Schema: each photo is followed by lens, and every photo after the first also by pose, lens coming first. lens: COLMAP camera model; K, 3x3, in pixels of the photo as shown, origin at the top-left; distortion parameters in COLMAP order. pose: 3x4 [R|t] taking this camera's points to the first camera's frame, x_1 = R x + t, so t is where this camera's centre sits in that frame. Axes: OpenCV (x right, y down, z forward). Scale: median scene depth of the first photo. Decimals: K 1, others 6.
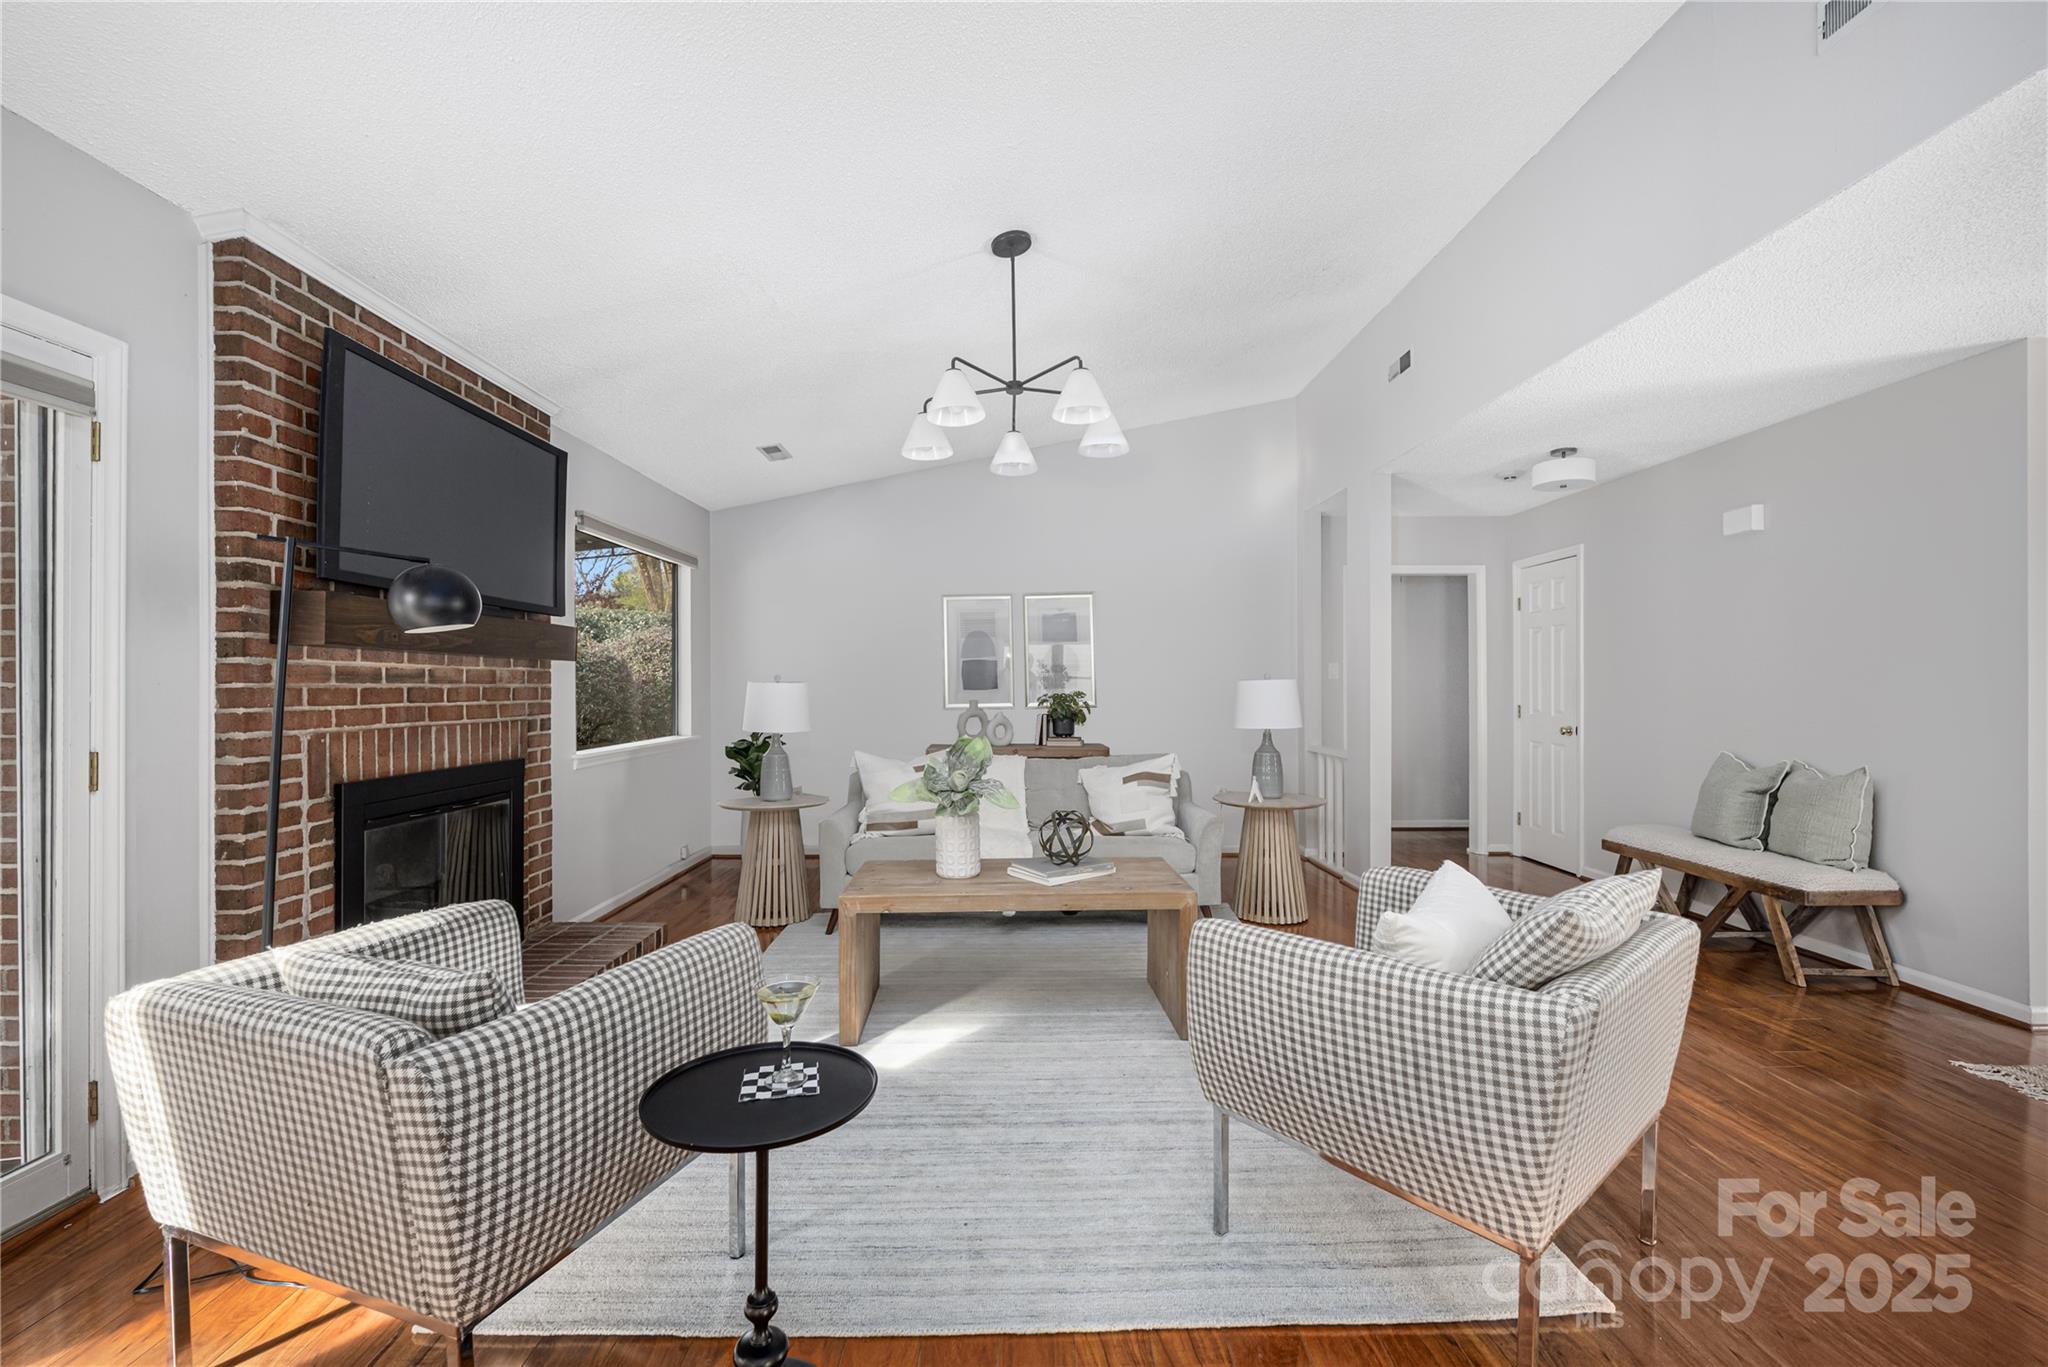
lens RADIAL K [[839.8, 0, 1026.8], [0, 839.8, 686.1], [0, 0, 1]] dist [-0.004303, 0.000313]
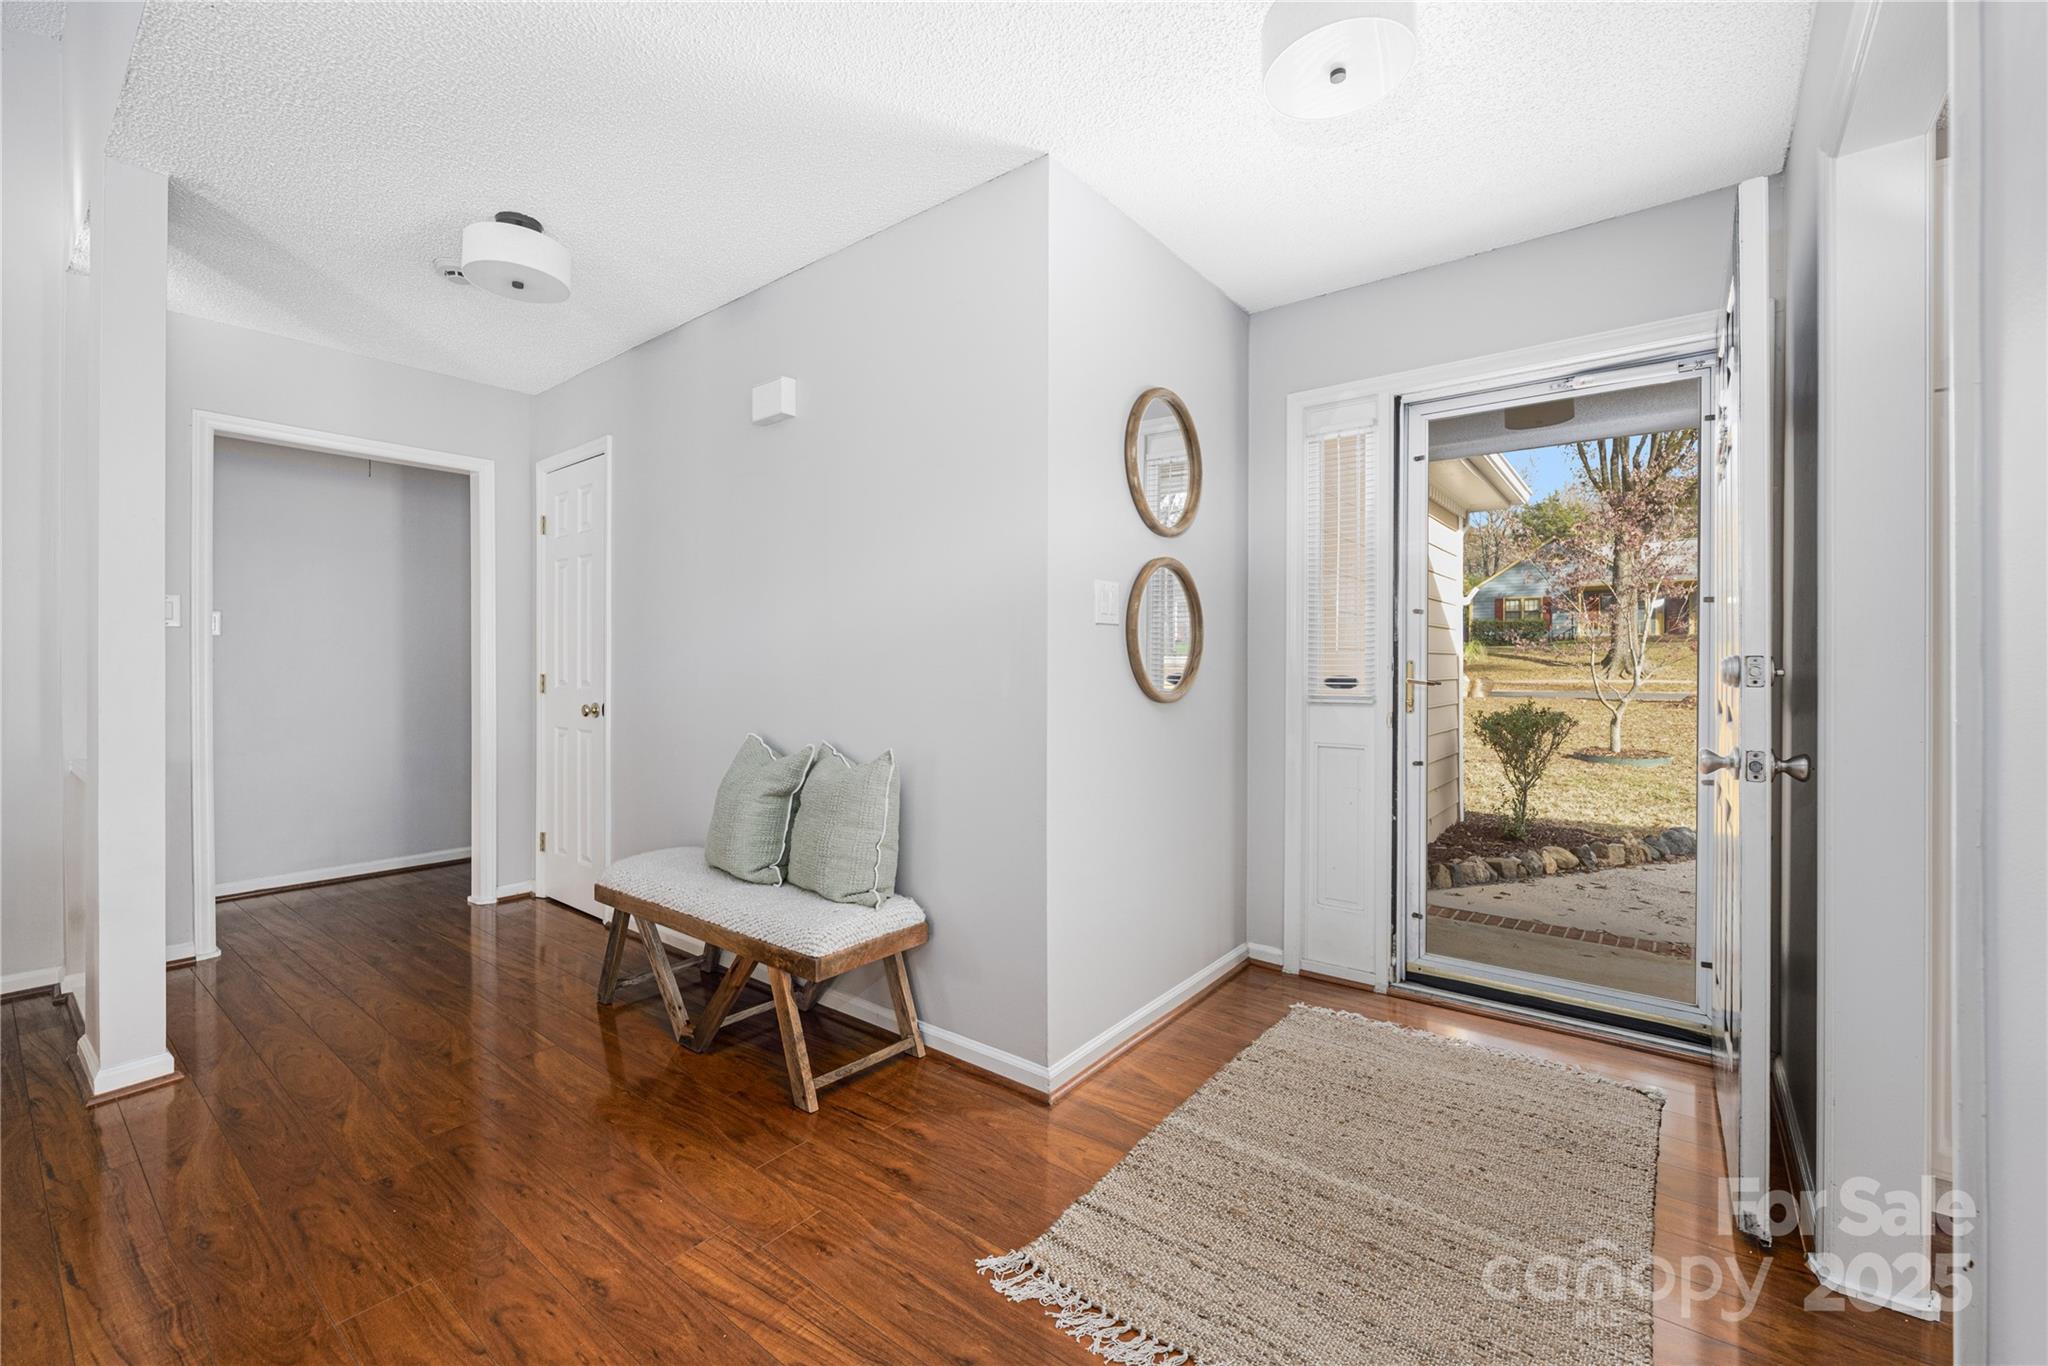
lens RADIAL K [[839.8, 0, 1024.0], [0, 839.8, 672.6], [0, 0, 1]] dist [-0.004303, 0.000313]
pose [[0.626543, -0.000075, 0.779387, 0.535208], [-0.005015, 0.999979, 0.004127, 0.029199], [-0.779370, -0.006494, 0.626530, 0.485044]]
